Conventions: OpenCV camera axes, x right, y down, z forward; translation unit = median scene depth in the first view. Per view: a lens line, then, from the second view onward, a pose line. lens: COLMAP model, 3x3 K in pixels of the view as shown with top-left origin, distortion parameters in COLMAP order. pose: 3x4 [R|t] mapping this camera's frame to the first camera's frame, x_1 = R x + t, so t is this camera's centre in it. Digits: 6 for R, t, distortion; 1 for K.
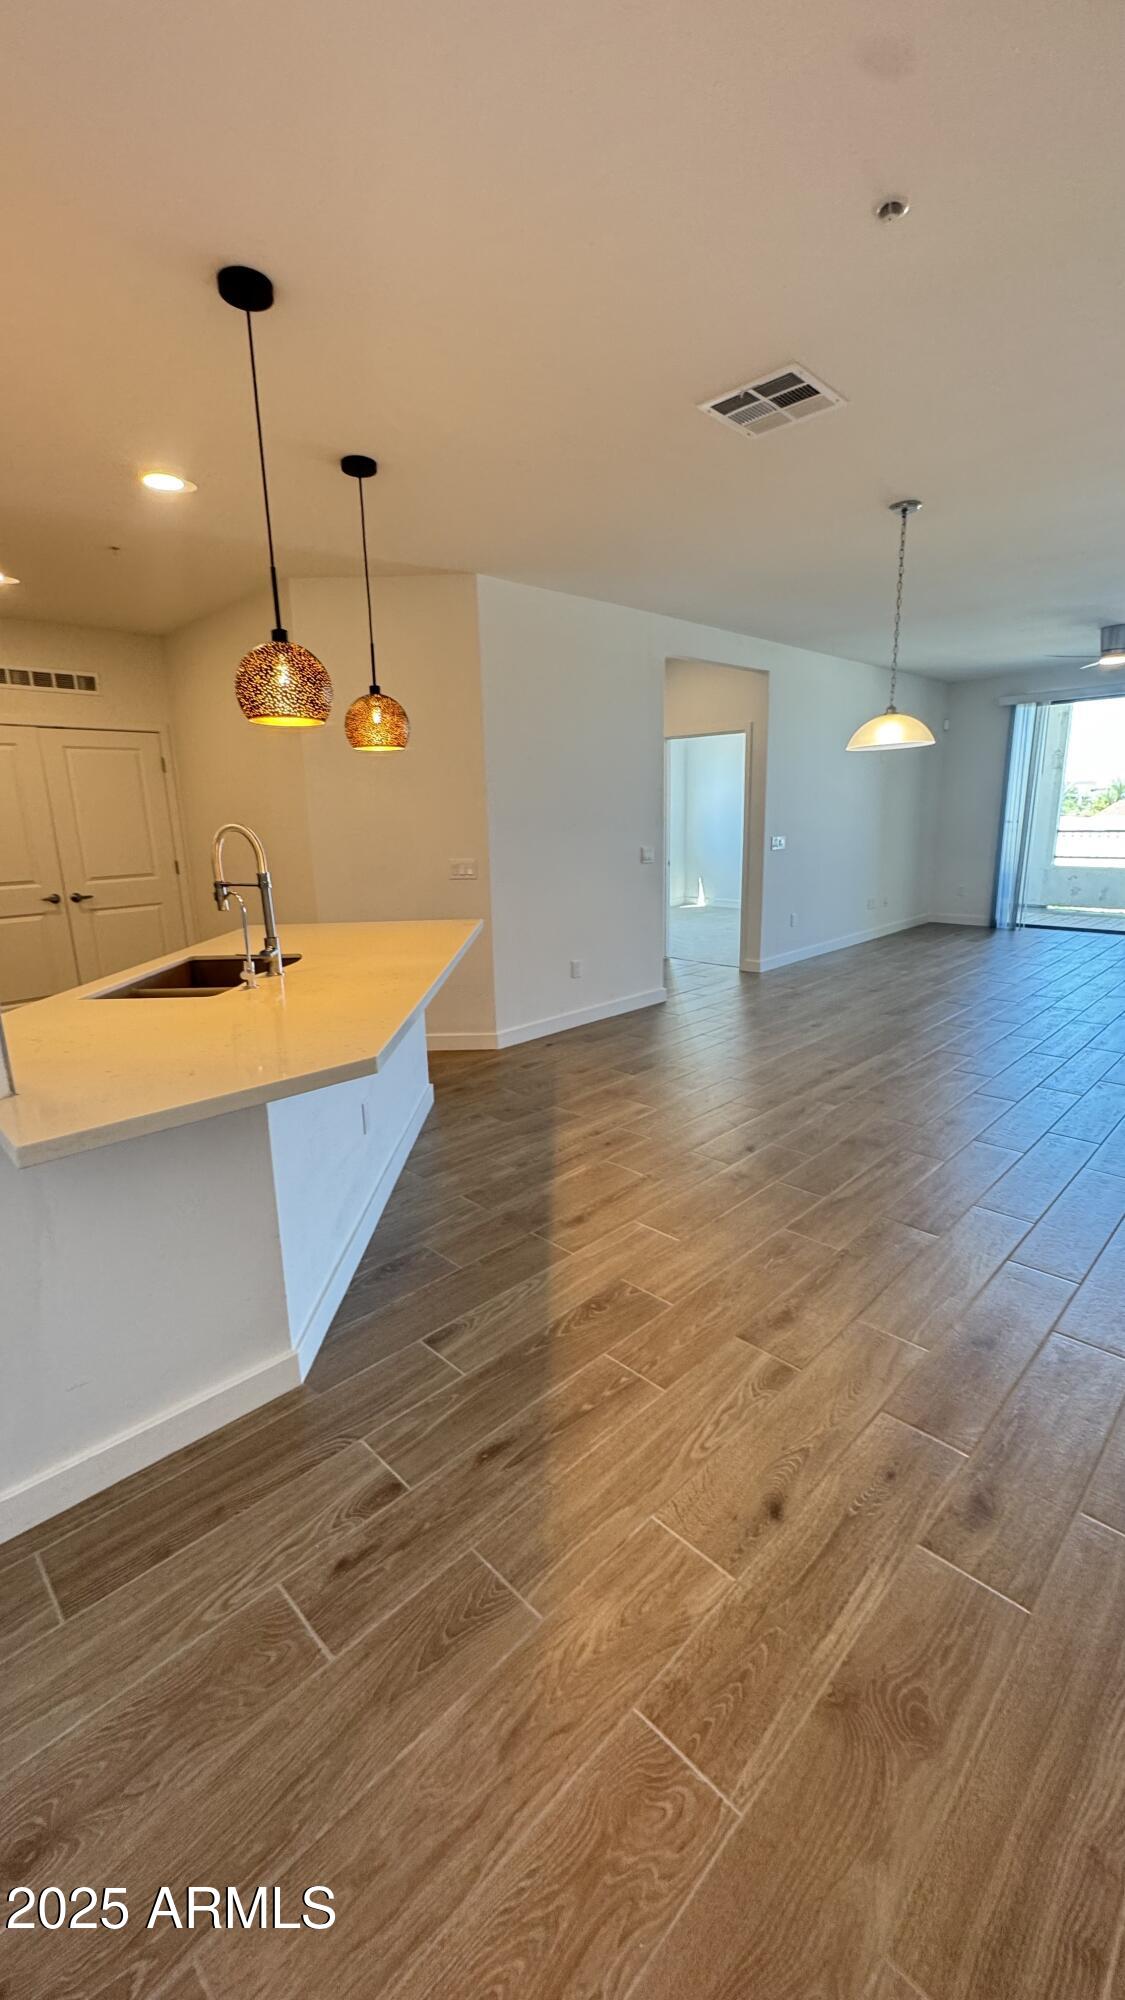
lens RADIAL K [[799.5, 0, 564.8], [0, 799.5, 1000.0], [0, 0, 1]] dist [0.008440, 0.000045]
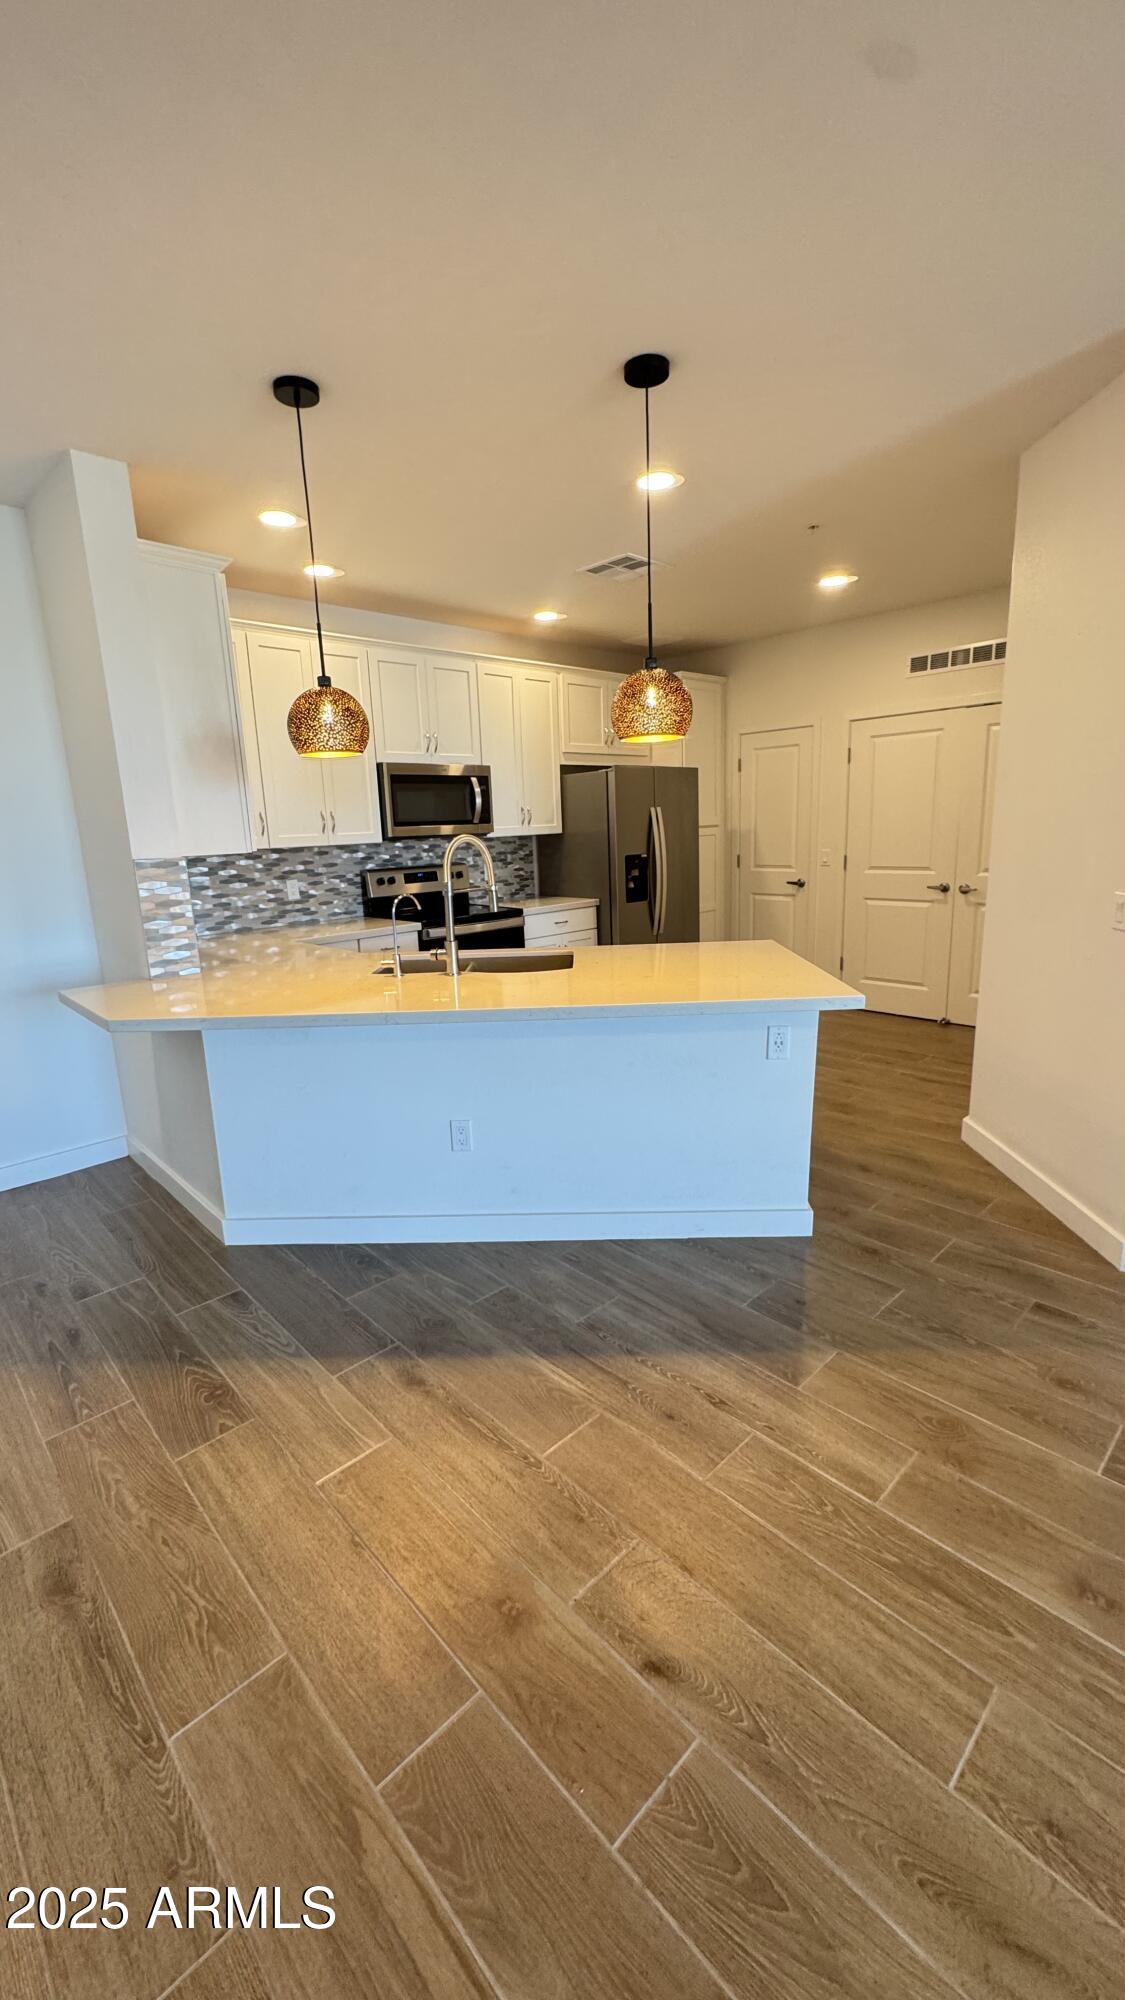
lens RADIAL K [[799.5, 0, 558.2], [0, 799.5, 994.9], [0, 0, 1]] dist [0.008440, 0.000045]
pose [[-0.031001, 0.234884, -0.971529, 0.417448], [-0.187100, 0.953451, 0.236483, -0.173674], [0.981852, 0.189104, 0.014388, 0.668381]]
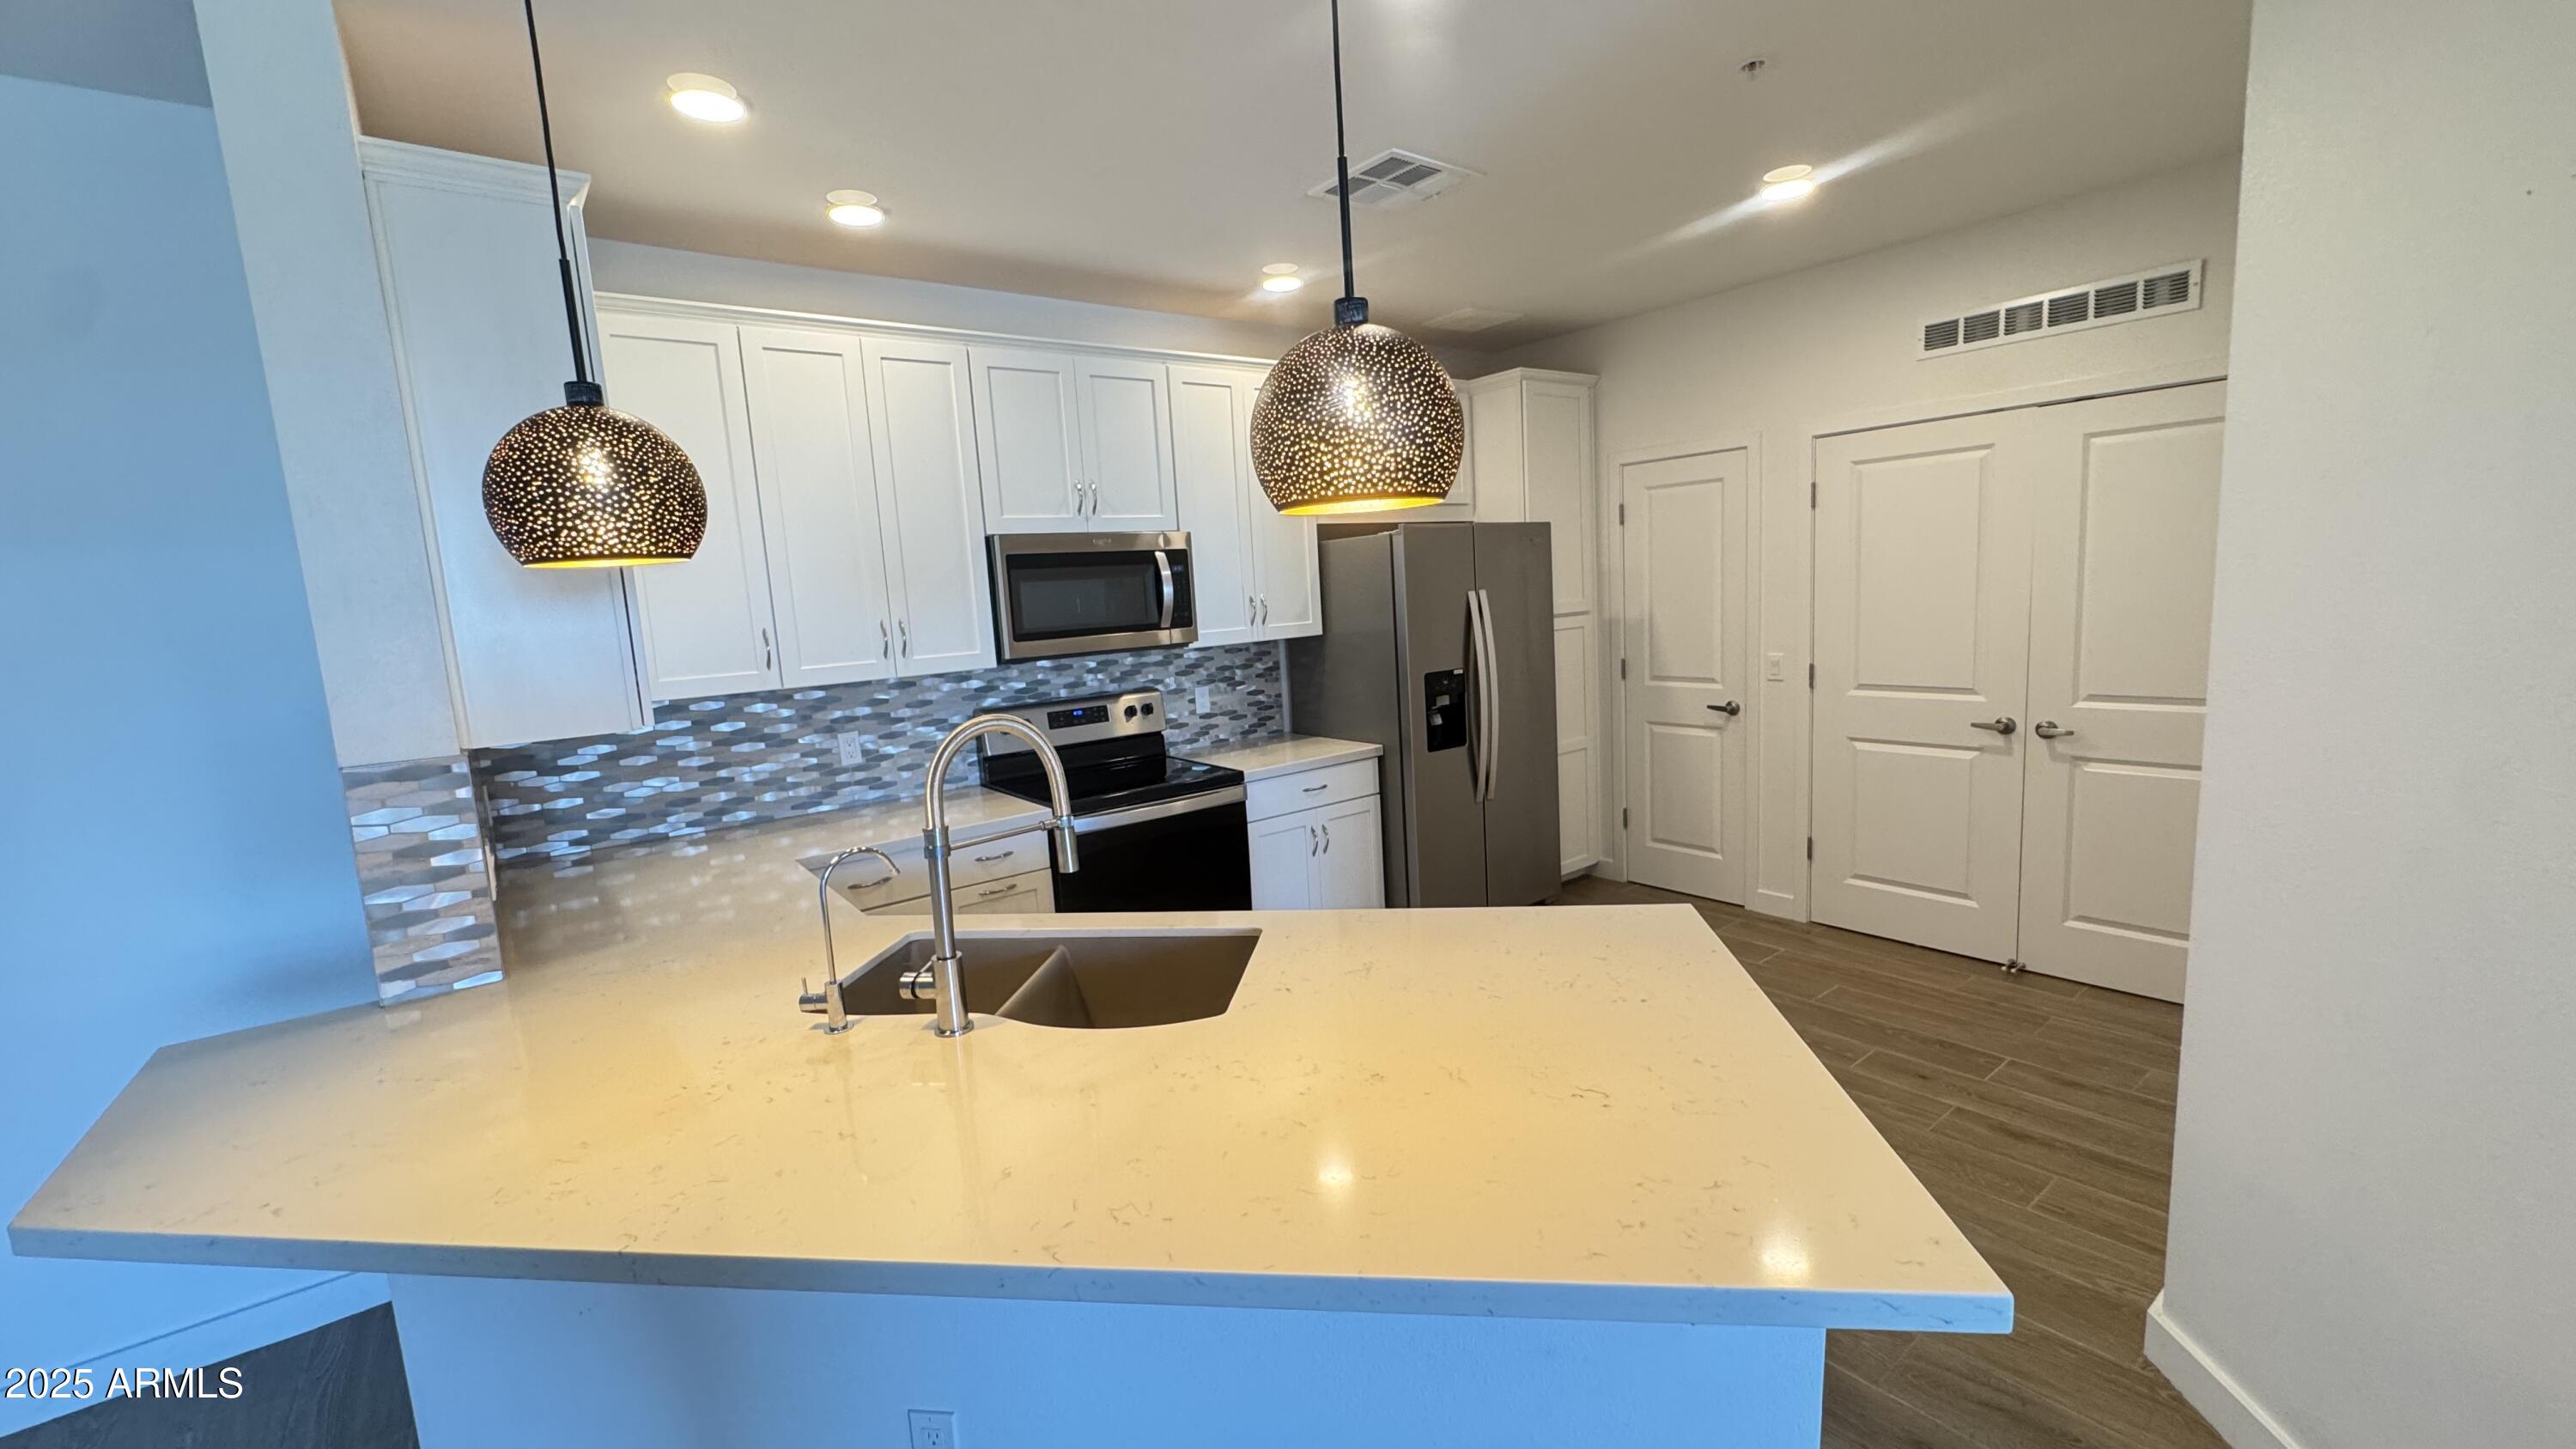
lens RADIAL K [[1029.9, 0, 1289.2], [0, 1029.9, 725.4], [0, 0, 1]] dist [0.008440, 0.000045]
pose [[-0.130554, 0.168629, -0.976995, 0.115222], [-0.162393, 0.968483, 0.188860, -0.216729], [0.978051, 0.183314, -0.099055, 0.726568]]
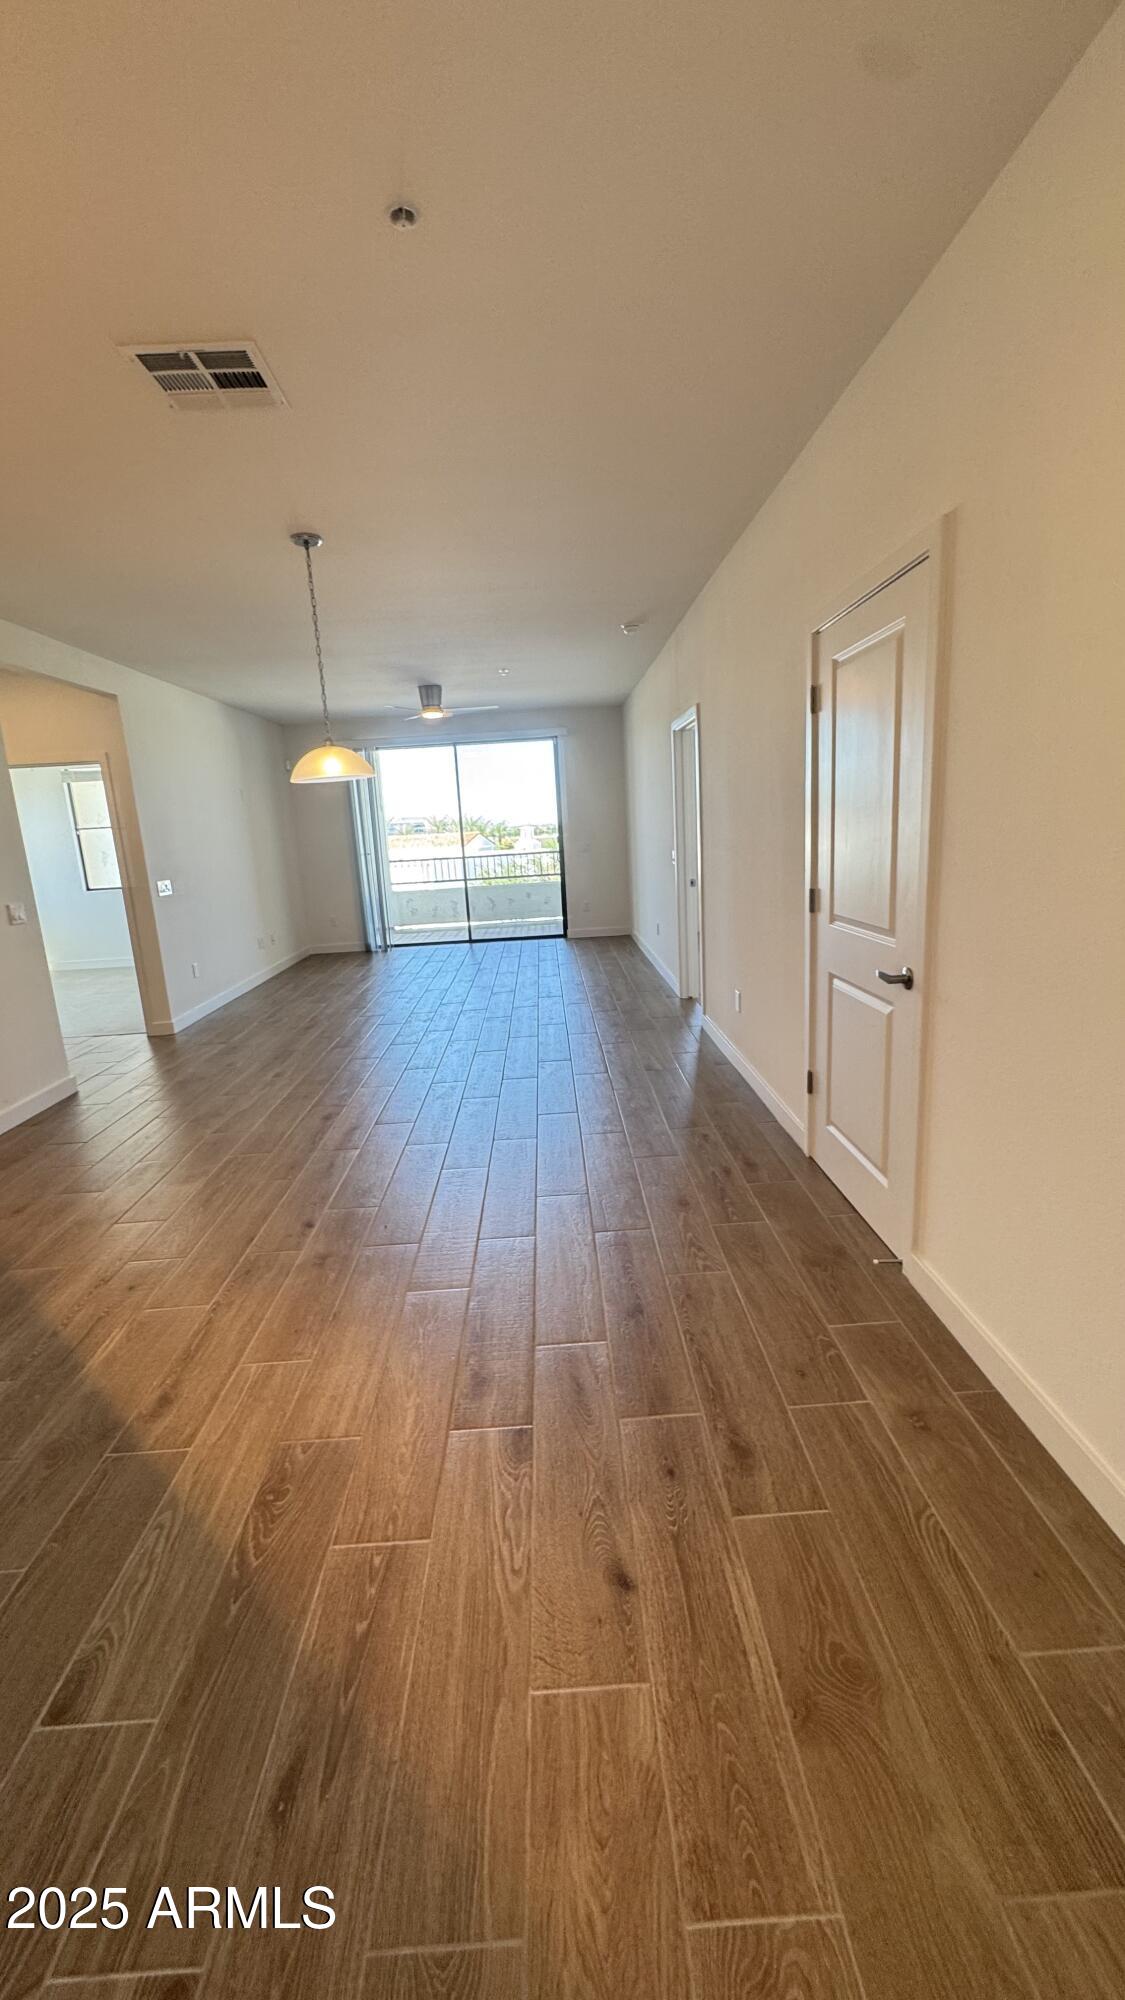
lens RADIAL K [[799.5, 0, 558.2], [0, 799.5, 1001.9], [0, 0, 1]] dist [0.008440, 0.000045]
pose [[0.695501, -0.173973, 0.697145, -0.115134], [0.206429, 0.977722, 0.038048, -0.023854], [-0.688233, 0.117448, 0.715920, 0.113836]]
